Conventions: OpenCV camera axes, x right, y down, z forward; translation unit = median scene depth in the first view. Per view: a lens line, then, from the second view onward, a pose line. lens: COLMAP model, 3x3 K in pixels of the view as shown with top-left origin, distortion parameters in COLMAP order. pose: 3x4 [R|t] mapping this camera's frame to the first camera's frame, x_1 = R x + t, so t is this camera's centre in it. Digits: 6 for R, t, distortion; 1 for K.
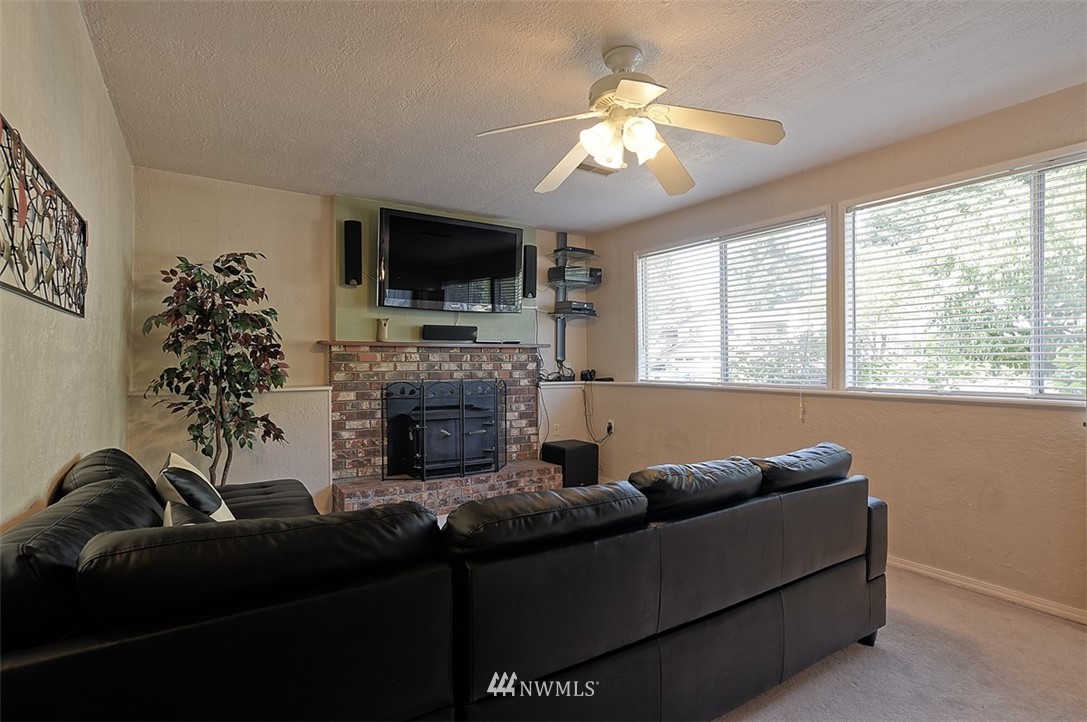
lens RADIAL K [[534.0, 0, 543.5], [0, 534.0, 361.0], [0, 0, 1]] dist [-0.082146, 0.078897]
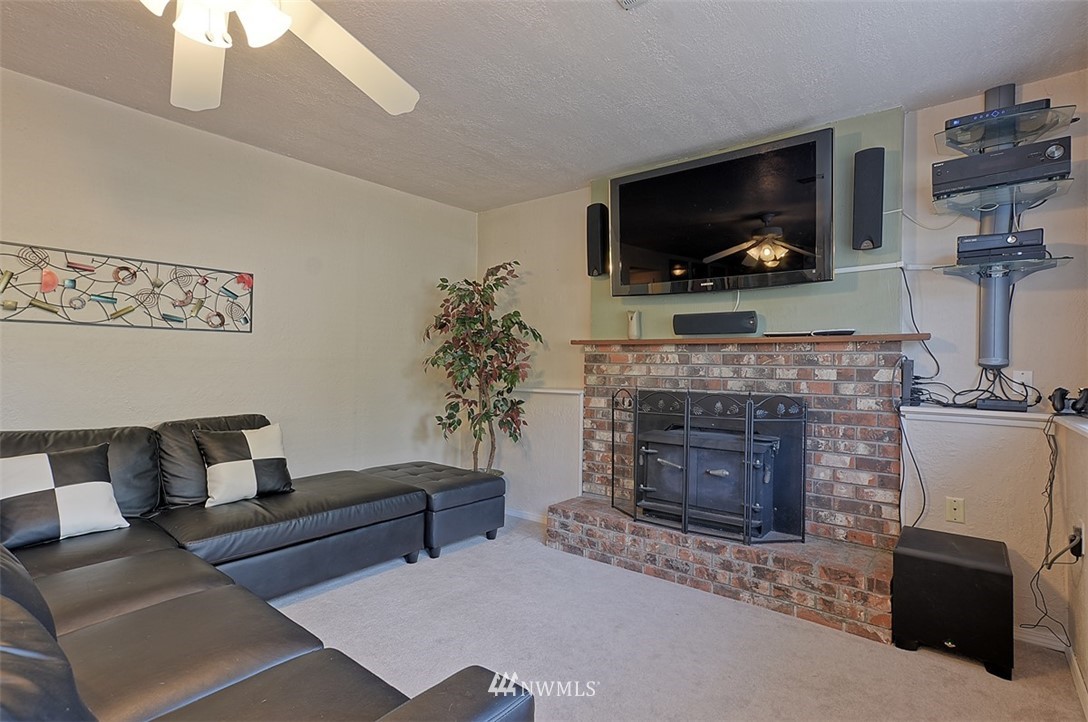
lens RADIAL K [[534.5, 0, 544.0], [0, 534.5, 361.0], [0, 0, 1]] dist [-0.082146, 0.078897]
pose [[0.319145, -0.004400, -0.947696, 0.399539], [-0.014754, 0.999845, -0.009610, 0.006400], [0.947591, 0.017050, 0.319031, 0.560805]]
